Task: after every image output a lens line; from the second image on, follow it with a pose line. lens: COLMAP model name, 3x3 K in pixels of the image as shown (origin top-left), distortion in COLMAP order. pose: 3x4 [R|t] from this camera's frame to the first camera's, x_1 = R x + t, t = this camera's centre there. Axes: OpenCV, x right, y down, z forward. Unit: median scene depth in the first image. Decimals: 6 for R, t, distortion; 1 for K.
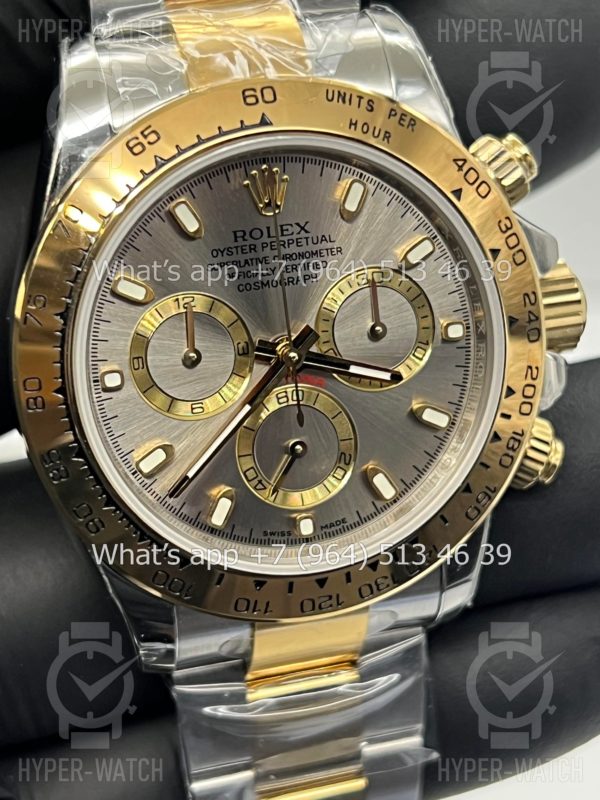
lens RADIAL K [[1878.4, 0, 289.7], [0, 1878.4, 398.6], [0, 0, 1]] dist [0.242269, 0.000000]
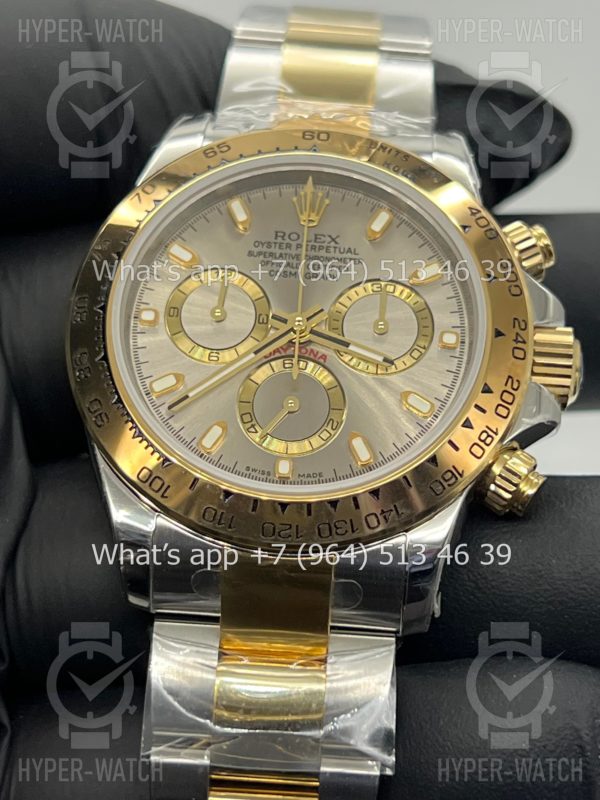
lens RADIAL K [[1878.4, 0, 304.7], [0, 1878.4, 394.1], [0, 0, 1]] dist [0.242269, 0.000000]
pose [[0.949417, 0.079700, -0.303735, 0.359641], [-0.229486, 0.836336, -0.497874, 0.590291], [0.214344, 0.542393, 0.812322, 0.069927]]
